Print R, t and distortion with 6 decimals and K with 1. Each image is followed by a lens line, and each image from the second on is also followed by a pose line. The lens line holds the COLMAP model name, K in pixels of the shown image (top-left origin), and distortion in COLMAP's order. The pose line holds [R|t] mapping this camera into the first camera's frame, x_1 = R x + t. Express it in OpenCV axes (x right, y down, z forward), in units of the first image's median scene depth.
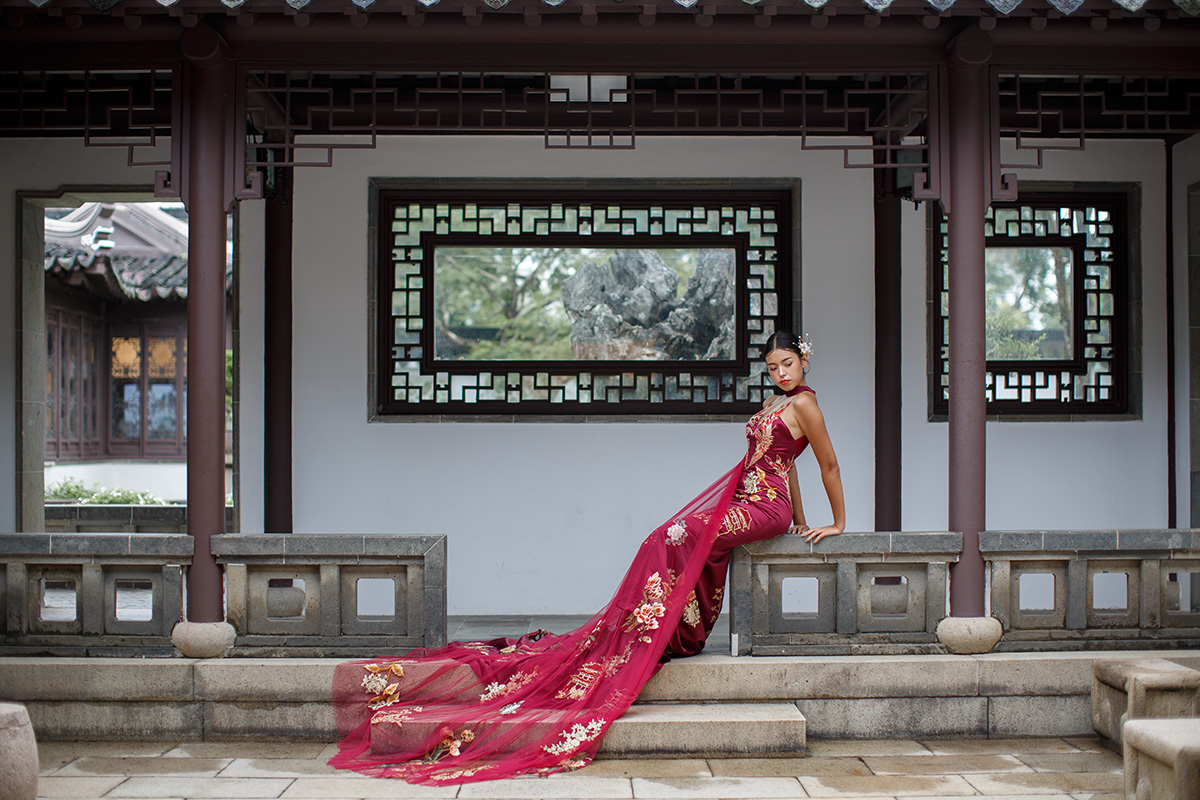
lens RADIAL K [[1760.7, 0, 598.2], [0, 1760.7, 430.3], [0, 0, 1]] dist [-0.178555, 0.422339]
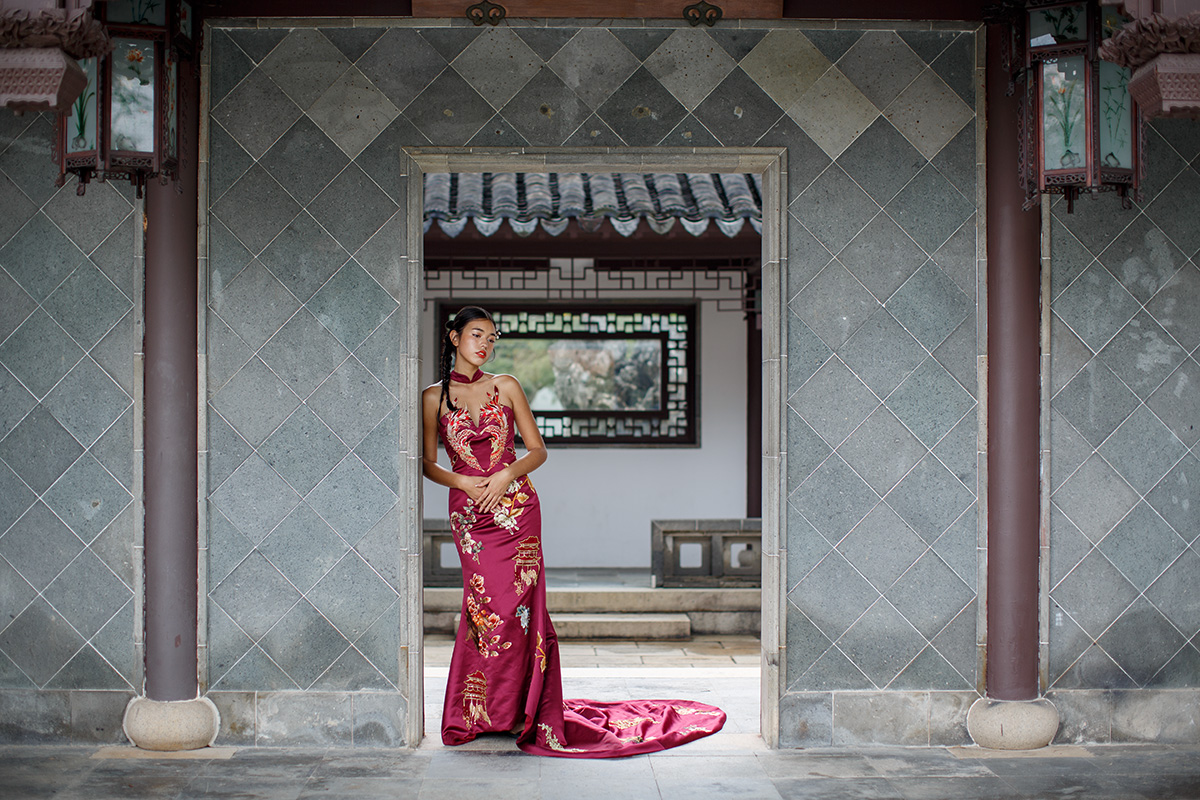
lens RADIAL K [[1741.9, 0, 463.8], [0, 1741.9, 401.6], [0, 0, 1]] dist [-0.135615, 0.080497]
pose [[0.998426, 0.002598, -0.056016, -0.012913], [-0.002712, 0.999994, -0.001953, -0.045221], [0.056011, 0.002102, 0.998428, -0.616876]]
